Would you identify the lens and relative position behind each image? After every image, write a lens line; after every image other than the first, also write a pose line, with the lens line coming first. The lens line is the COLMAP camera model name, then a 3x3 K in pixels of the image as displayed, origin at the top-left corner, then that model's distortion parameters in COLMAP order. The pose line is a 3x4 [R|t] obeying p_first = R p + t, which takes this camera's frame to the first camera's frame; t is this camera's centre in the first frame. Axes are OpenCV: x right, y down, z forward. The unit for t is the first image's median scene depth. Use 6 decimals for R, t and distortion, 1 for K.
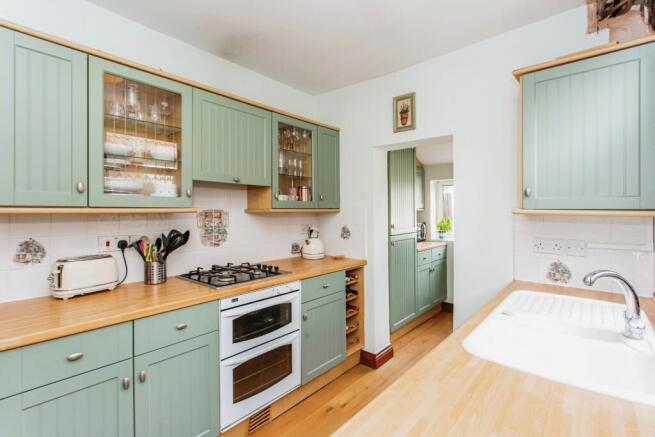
lens RADIAL K [[317.0, 0, 328.1], [0, 317.0, 215.8], [0, 0, 1]] dist [0.004148, 0.000646]
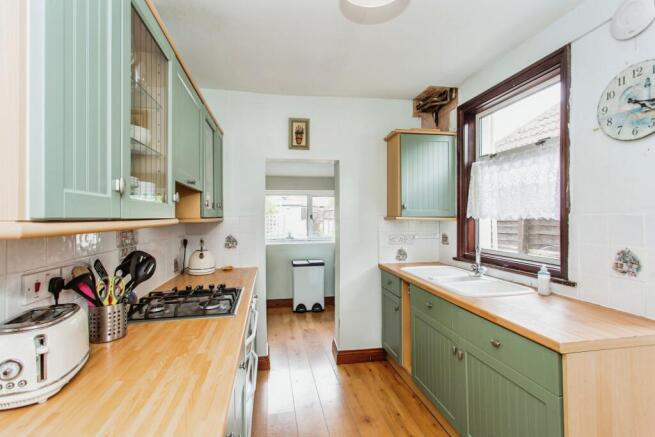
lens RADIAL K [[317.0, 0, 331.0], [0, 317.0, 215.3], [0, 0, 1]] dist [0.004148, 0.000646]
pose [[0.616455, -0.004258, 0.787378, -0.605383], [0.021619, 0.999700, -0.011519, -0.012279], [-0.787093, 0.024123, 0.616362, 0.206179]]
